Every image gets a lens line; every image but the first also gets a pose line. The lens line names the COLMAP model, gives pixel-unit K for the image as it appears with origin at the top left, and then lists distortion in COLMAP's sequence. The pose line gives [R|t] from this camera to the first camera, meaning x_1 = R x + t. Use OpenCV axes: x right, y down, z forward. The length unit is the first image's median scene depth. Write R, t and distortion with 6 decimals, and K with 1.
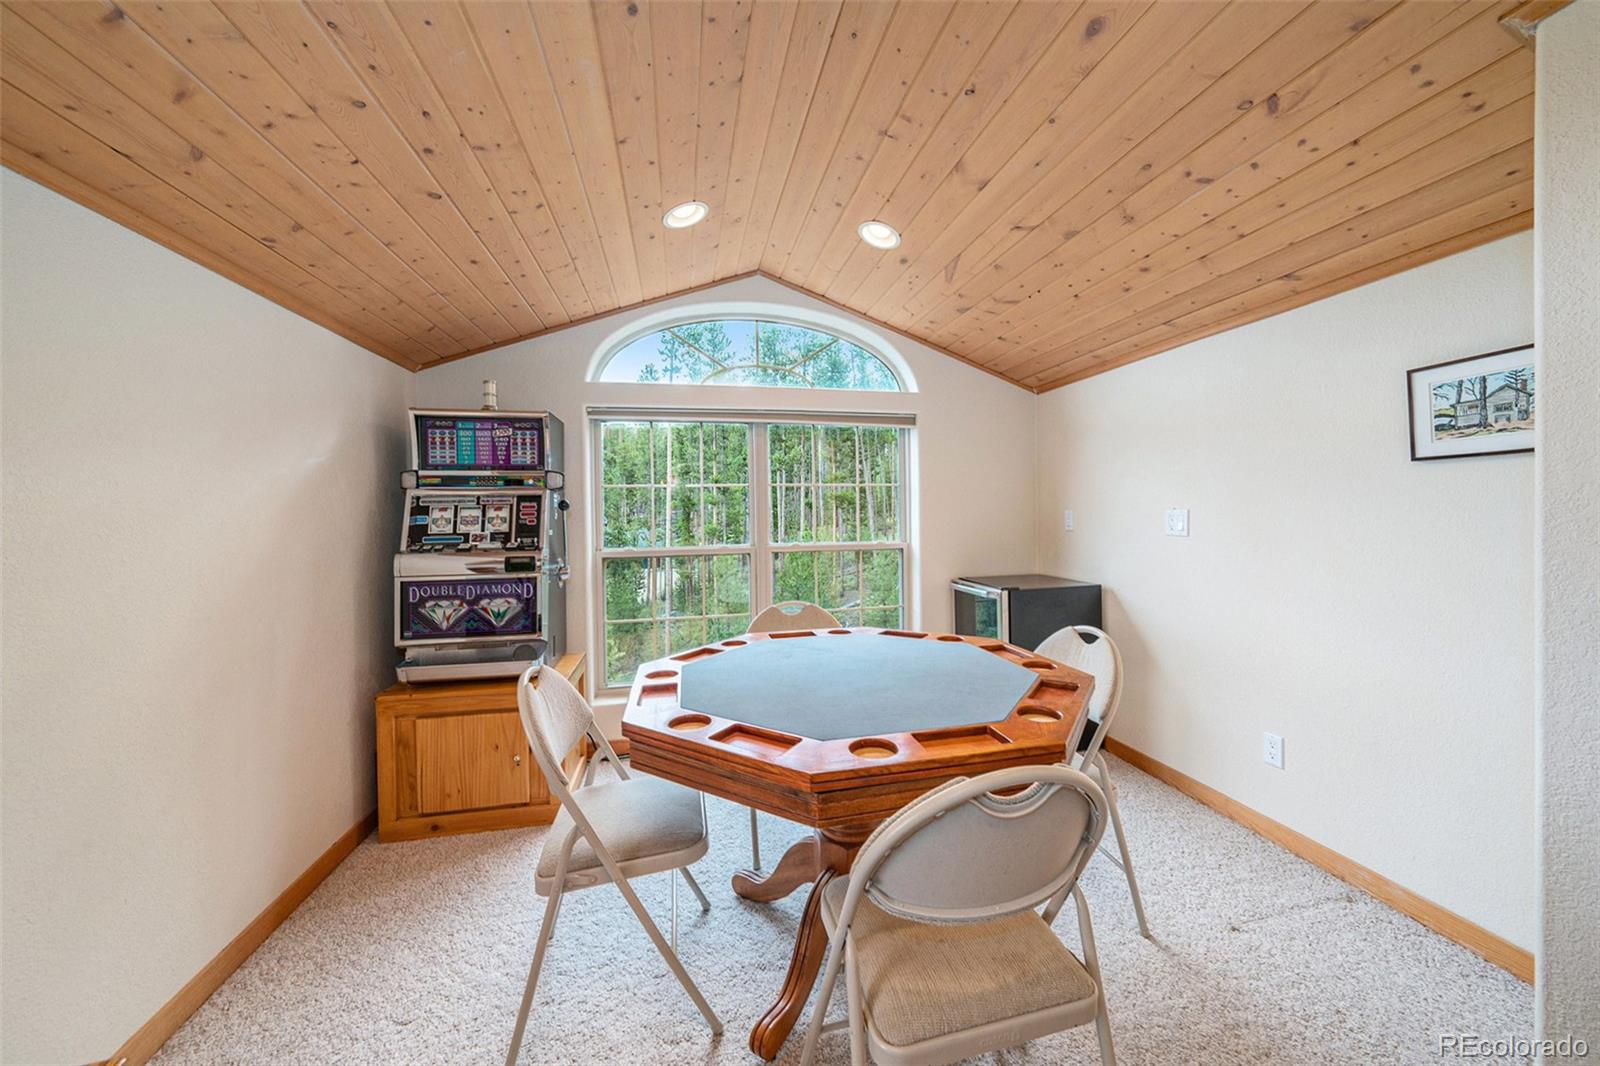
lens RADIAL K [[558.4, 0, 797.4], [0, 558.4, 529.3], [0, 0, 1]] dist [-0.012389, 0.000296]
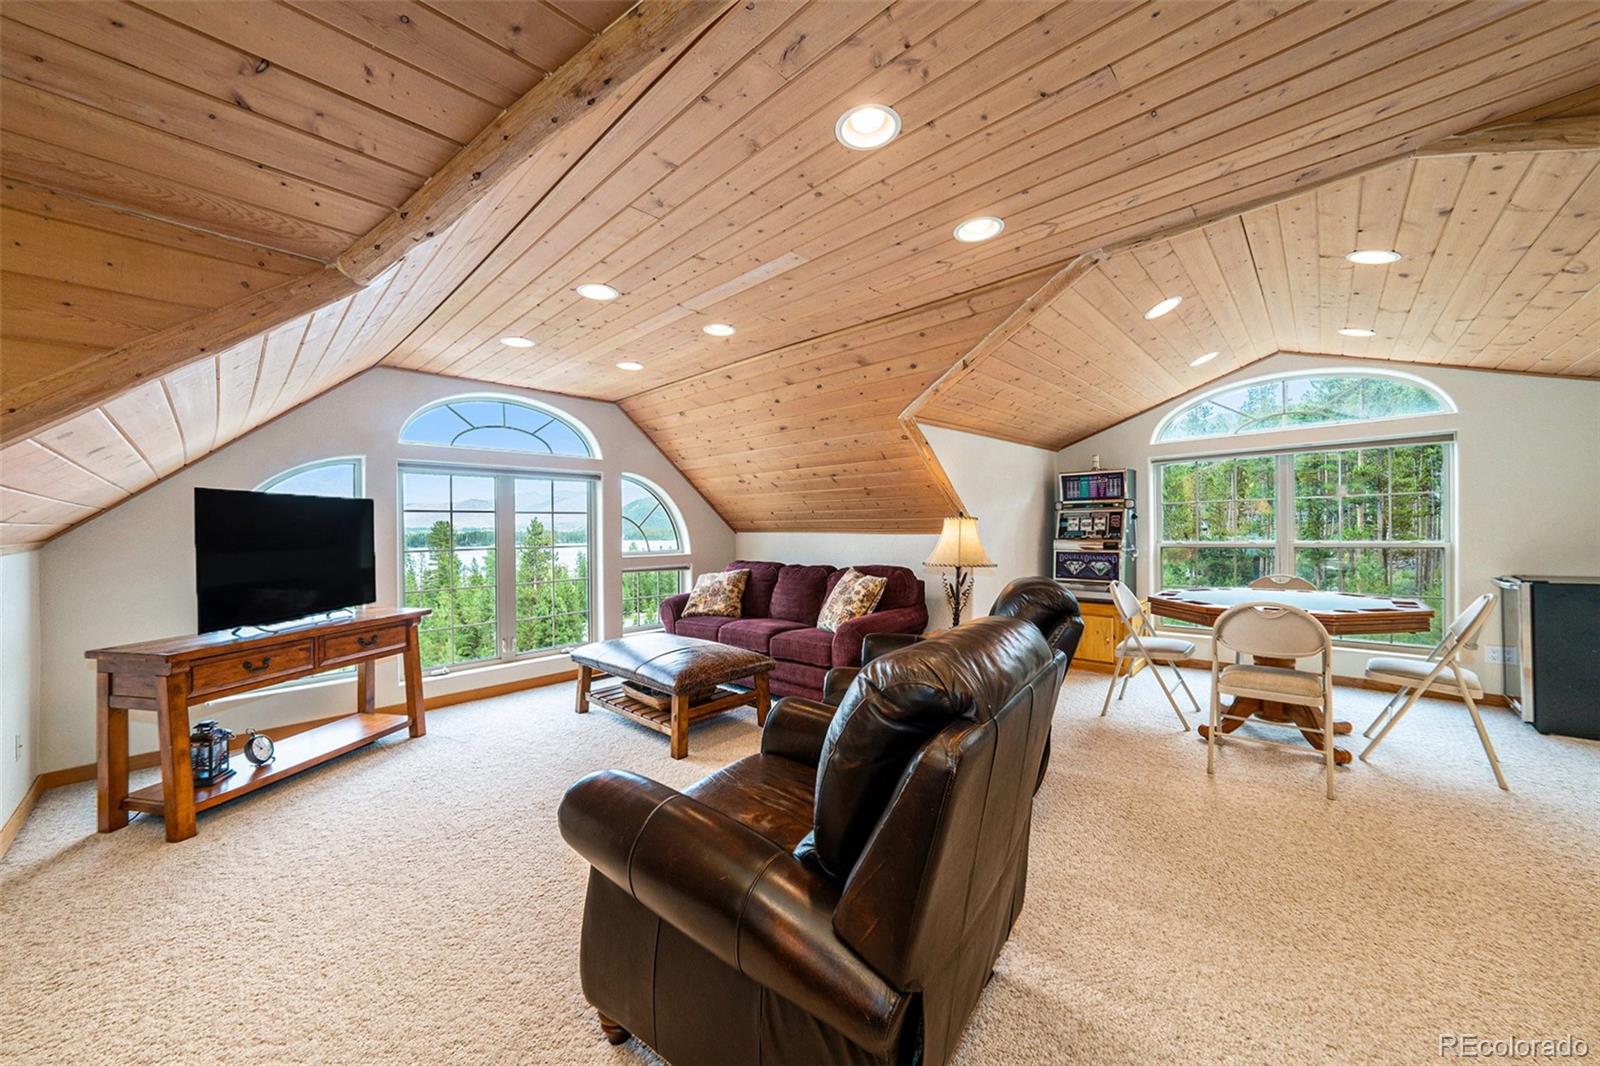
lens RADIAL K [[558.4, 0, 802.0], [0, 558.4, 530.4], [0, 0, 1]] dist [-0.012389, 0.000296]
pose [[0.566388, 0.003483, -0.824132, 0.517053], [-0.013256, 0.999900, -0.004884, 0.029438], [0.824032, 0.013691, 0.566377, -1.039173]]
